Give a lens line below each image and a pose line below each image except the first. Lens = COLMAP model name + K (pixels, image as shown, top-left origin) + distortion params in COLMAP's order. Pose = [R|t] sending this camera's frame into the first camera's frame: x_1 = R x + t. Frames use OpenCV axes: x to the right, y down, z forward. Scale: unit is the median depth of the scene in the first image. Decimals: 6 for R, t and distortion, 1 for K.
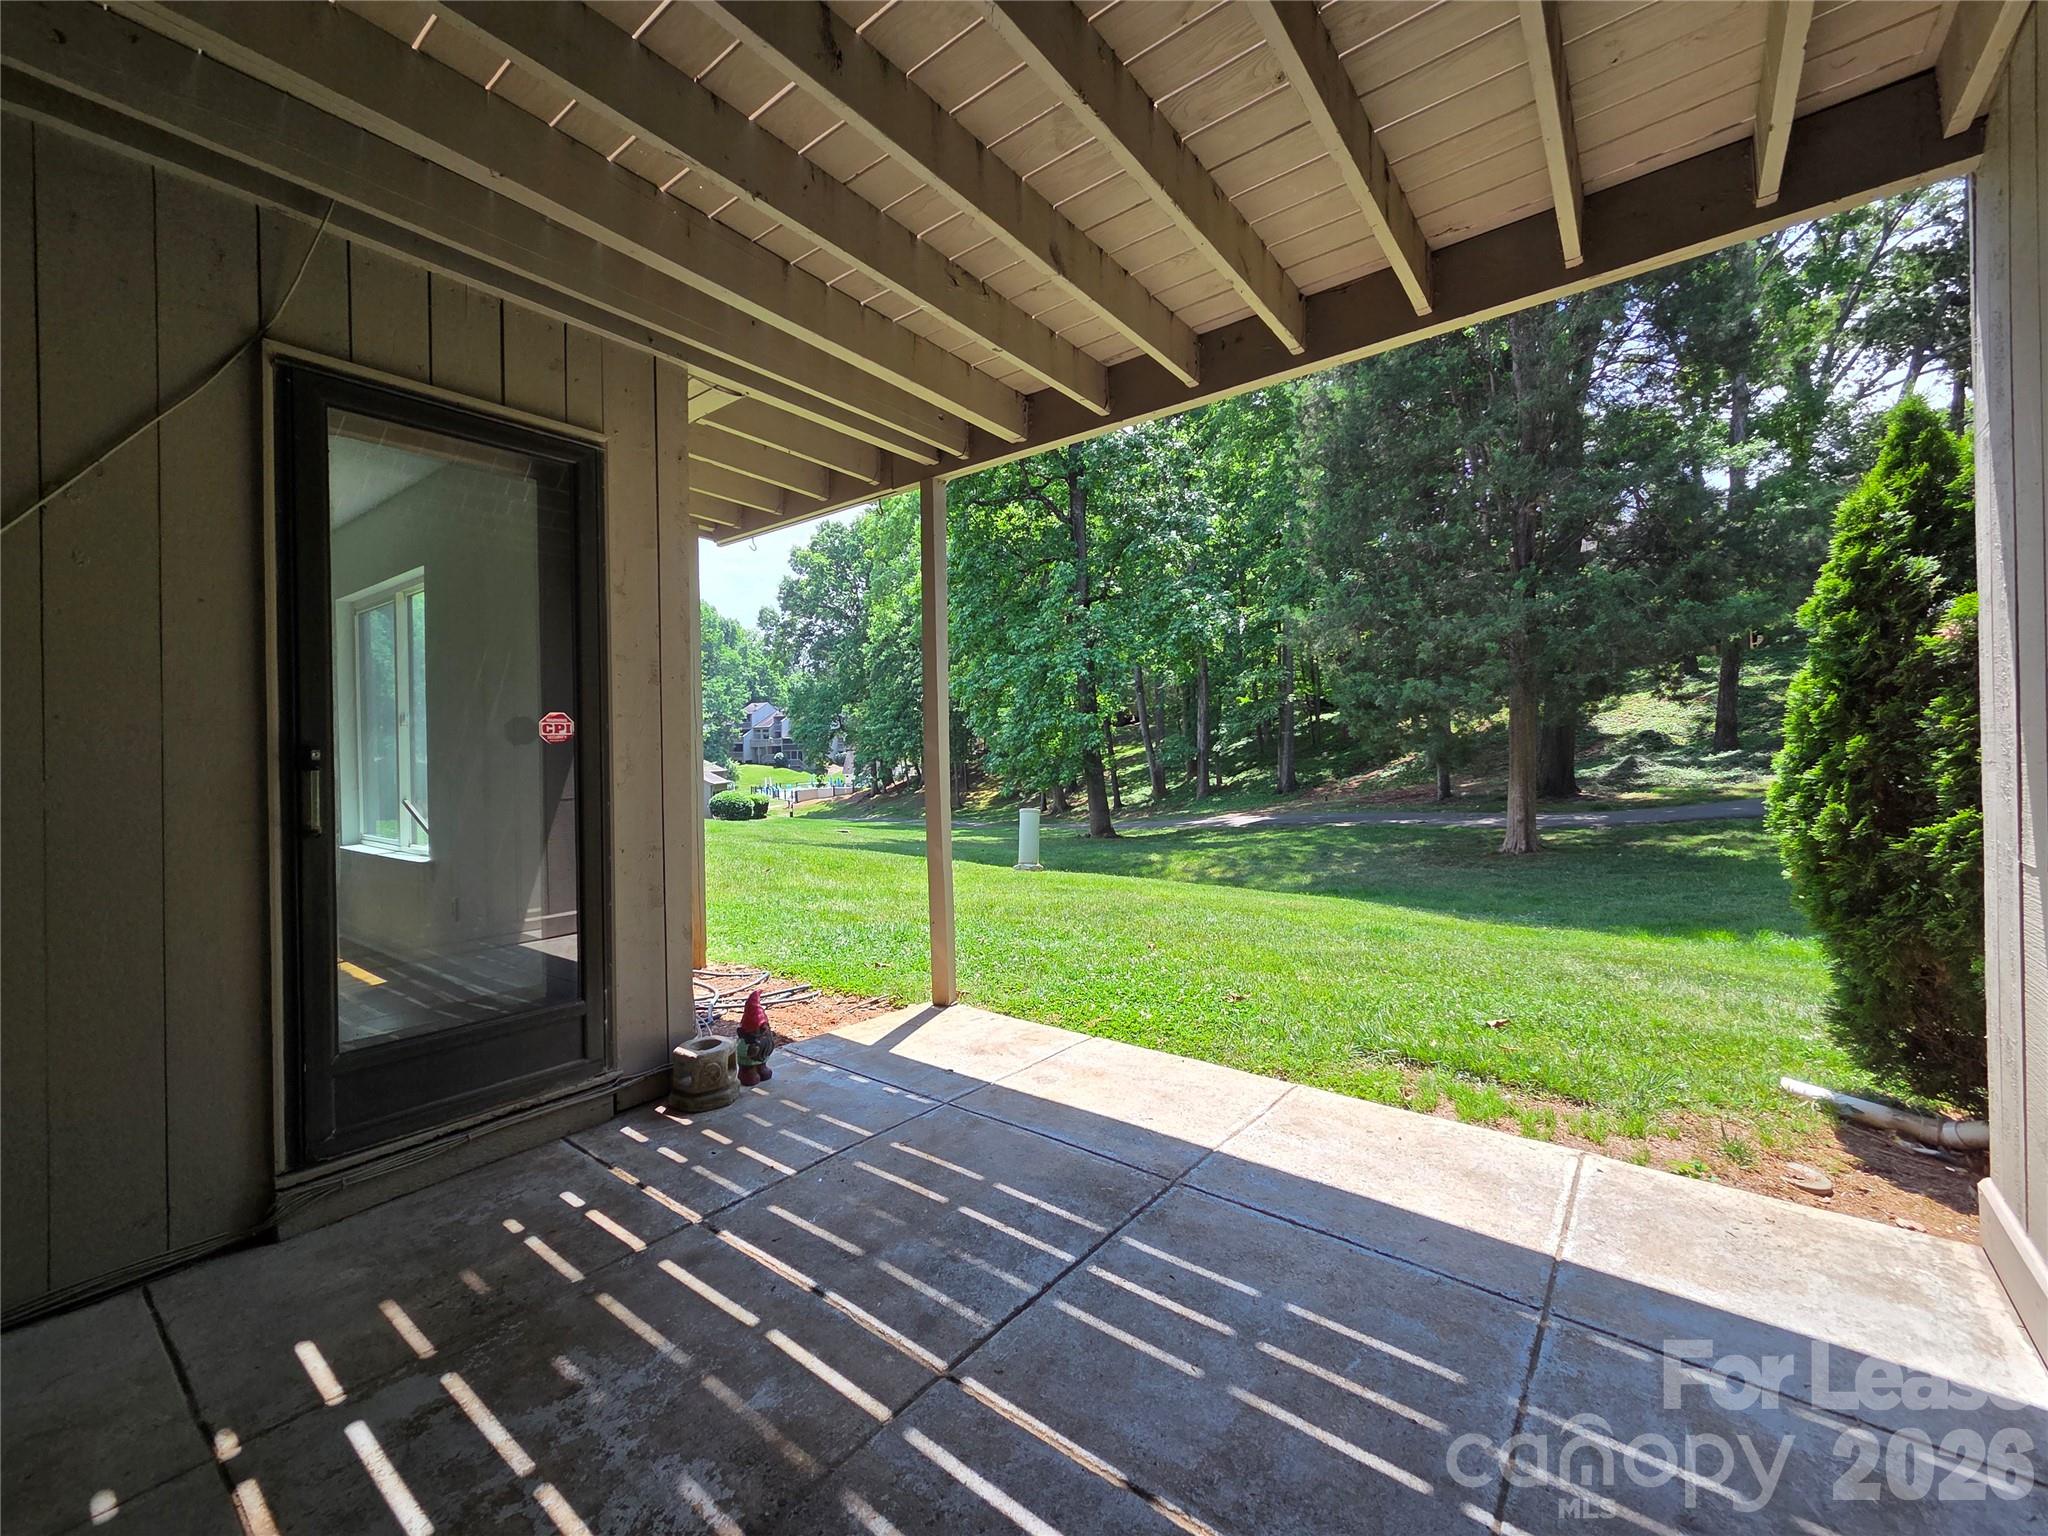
lens RADIAL K [[833.2, 0, 1030.9], [0, 833.2, 753.6], [0, 0, 1]] dist [0.001647, -0.000488]
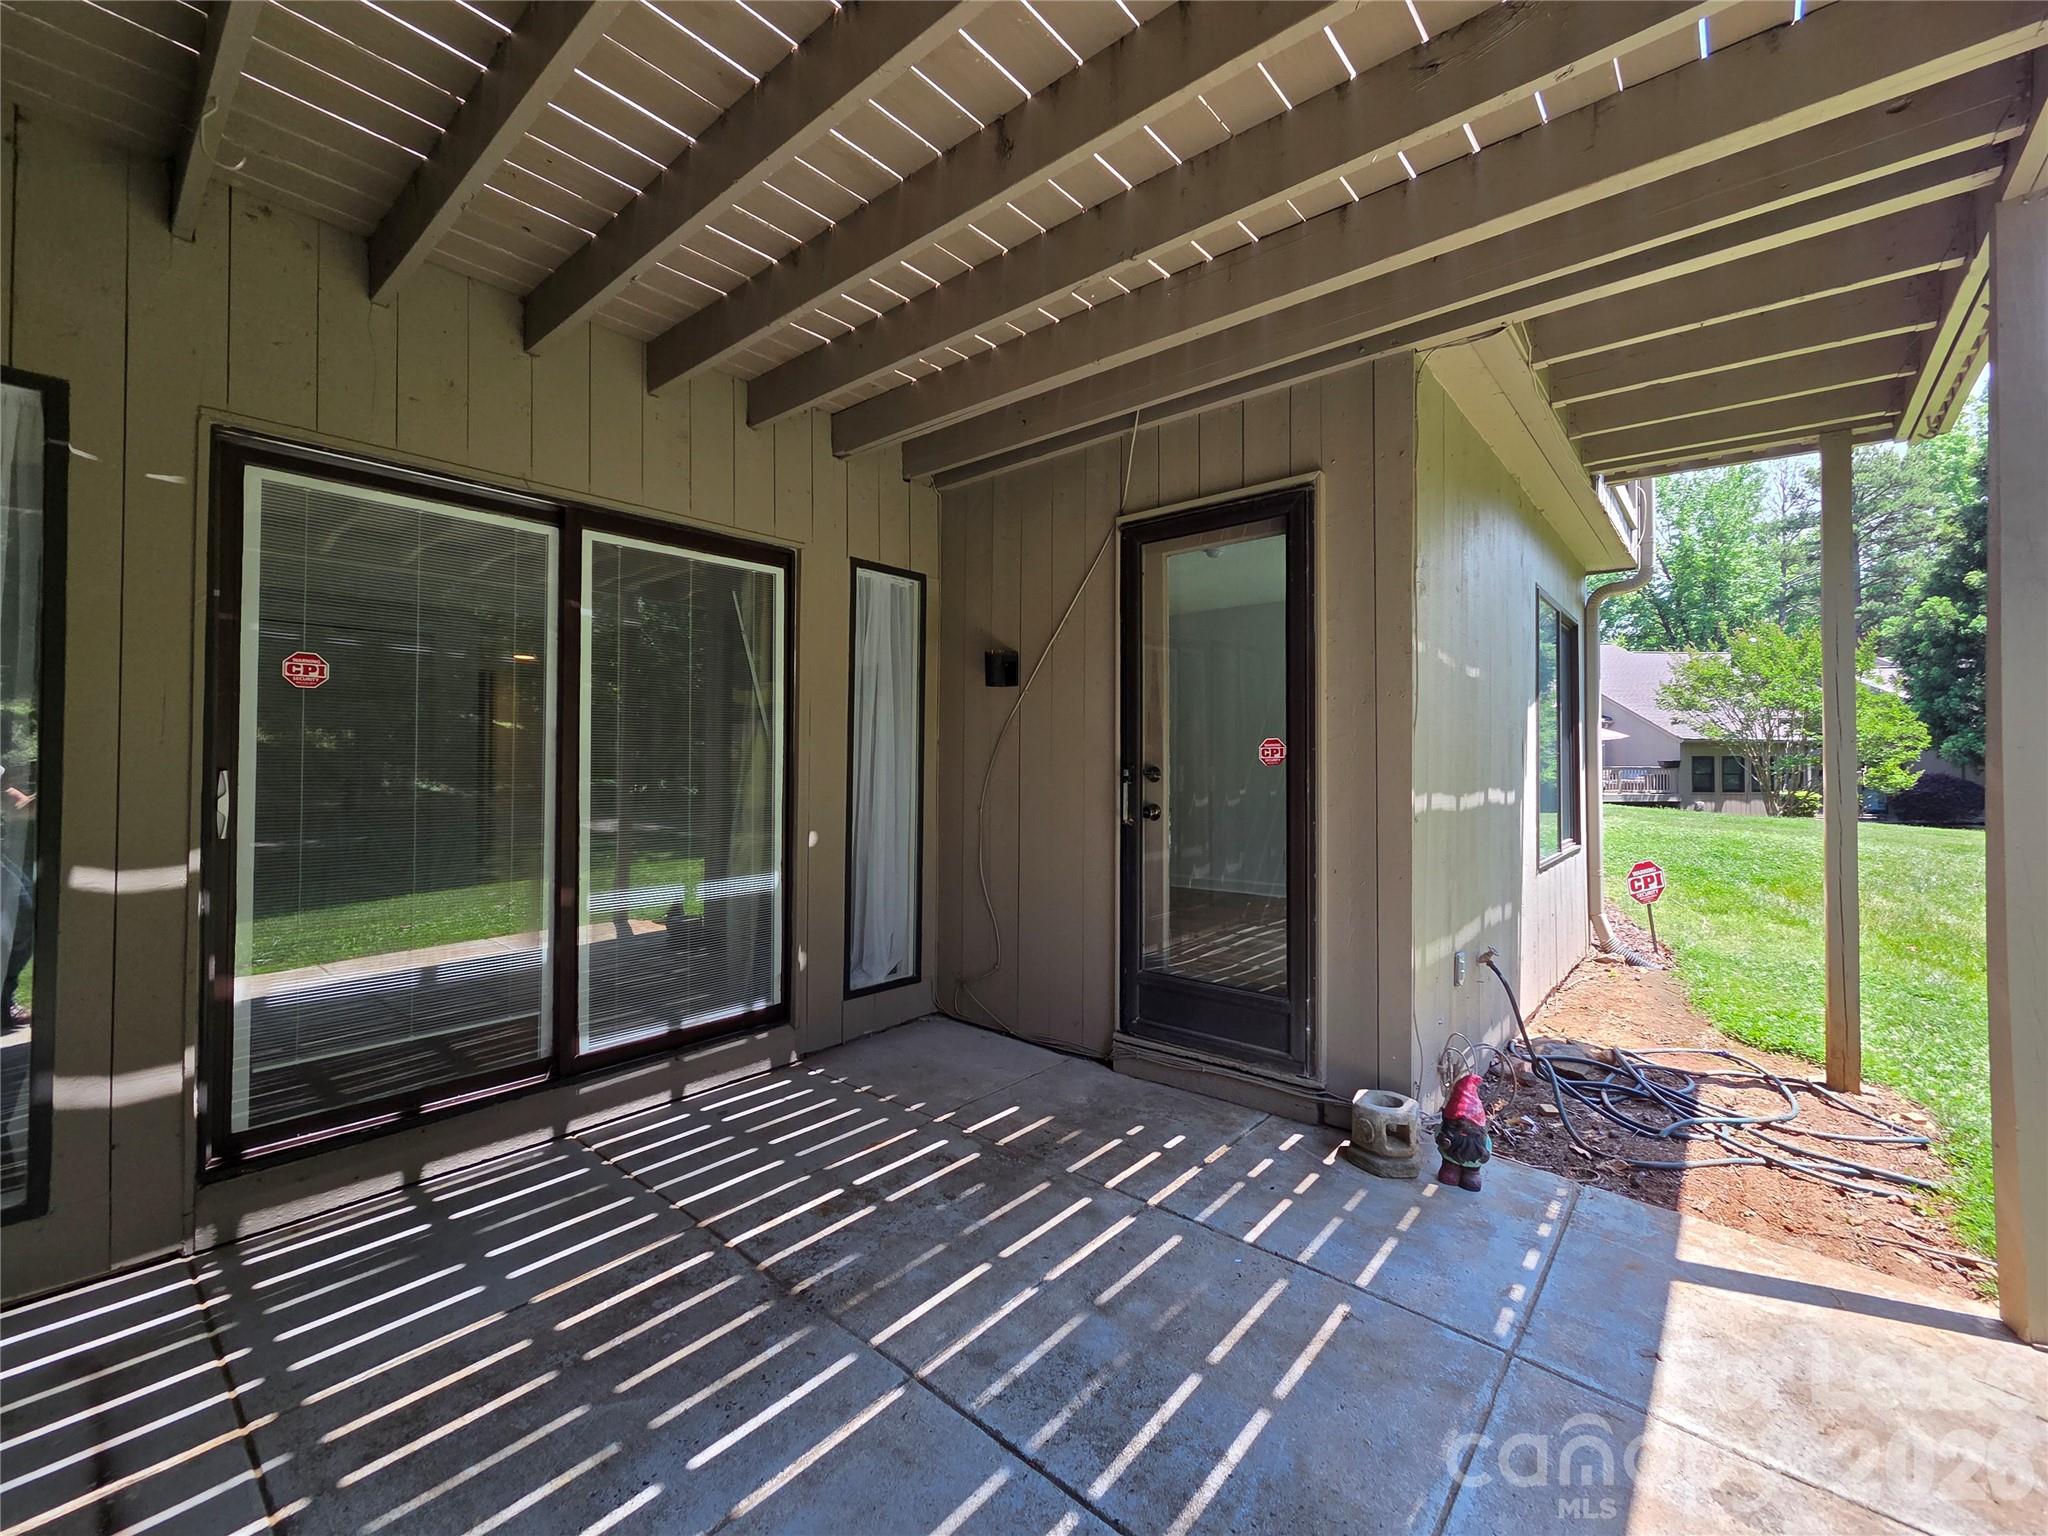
lens RADIAL K [[833.2, 0, 1042.5], [0, 833.2, 752.5], [0, 0, 1]] dist [0.001647, -0.000488]
pose [[-0.032614, 0.006564, -0.999446, 0.692928], [-0.002865, 0.999974, 0.006661, -0.043910], [0.999464, 0.003081, -0.032594, 0.872618]]
